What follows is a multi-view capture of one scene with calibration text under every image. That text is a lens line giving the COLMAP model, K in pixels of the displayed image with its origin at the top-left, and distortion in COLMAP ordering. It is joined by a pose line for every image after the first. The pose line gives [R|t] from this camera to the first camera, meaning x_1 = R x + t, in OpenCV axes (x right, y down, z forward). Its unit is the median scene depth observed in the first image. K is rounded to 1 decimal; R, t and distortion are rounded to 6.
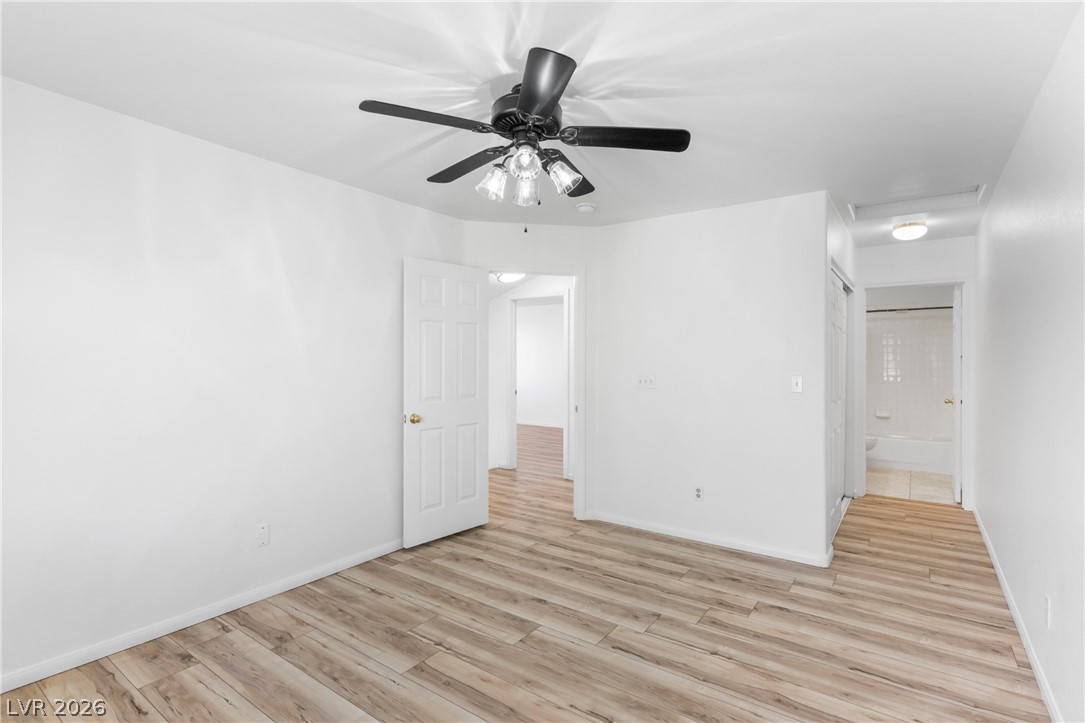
lens RADIAL K [[519.8, 0, 540.8], [0, 519.8, 358.1], [0, 0, 1]] dist [0.000674, -0.000026]
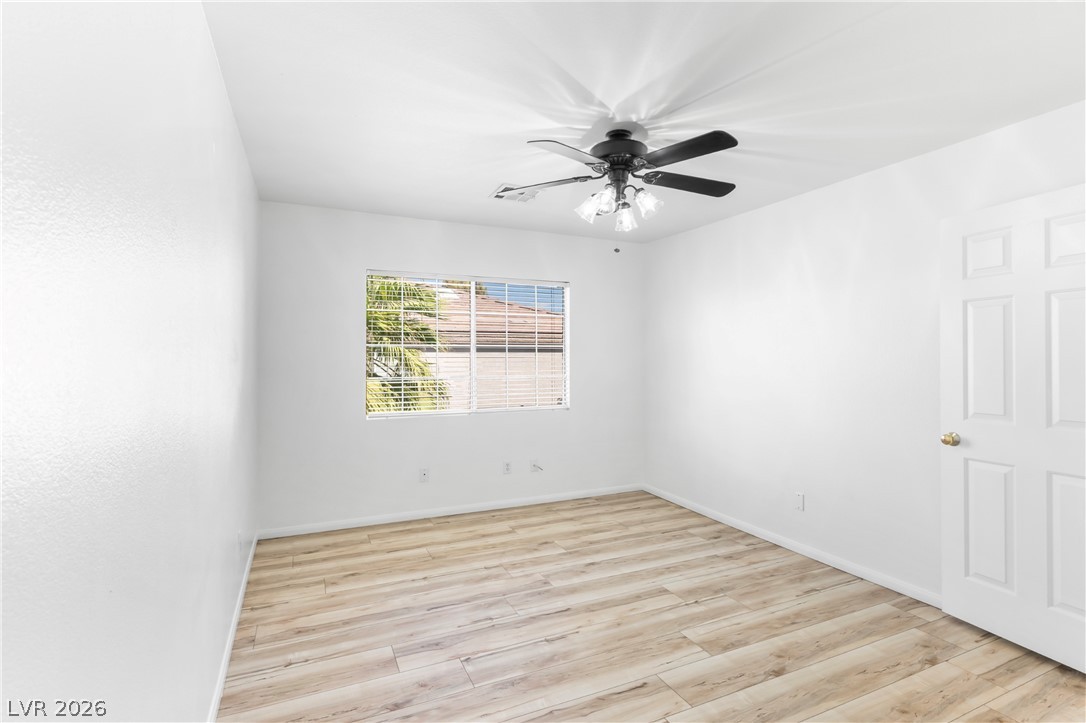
lens RADIAL K [[520.3, 0, 541.3], [0, 520.3, 358.1], [0, 0, 1]] dist [0.000674, -0.000026]
pose [[-0.492313, -0.003895, -0.870409, 0.895376], [-0.000369, 0.999991, -0.004267, 0.010211], [0.870418, -0.001780, -0.492310, 1.154831]]
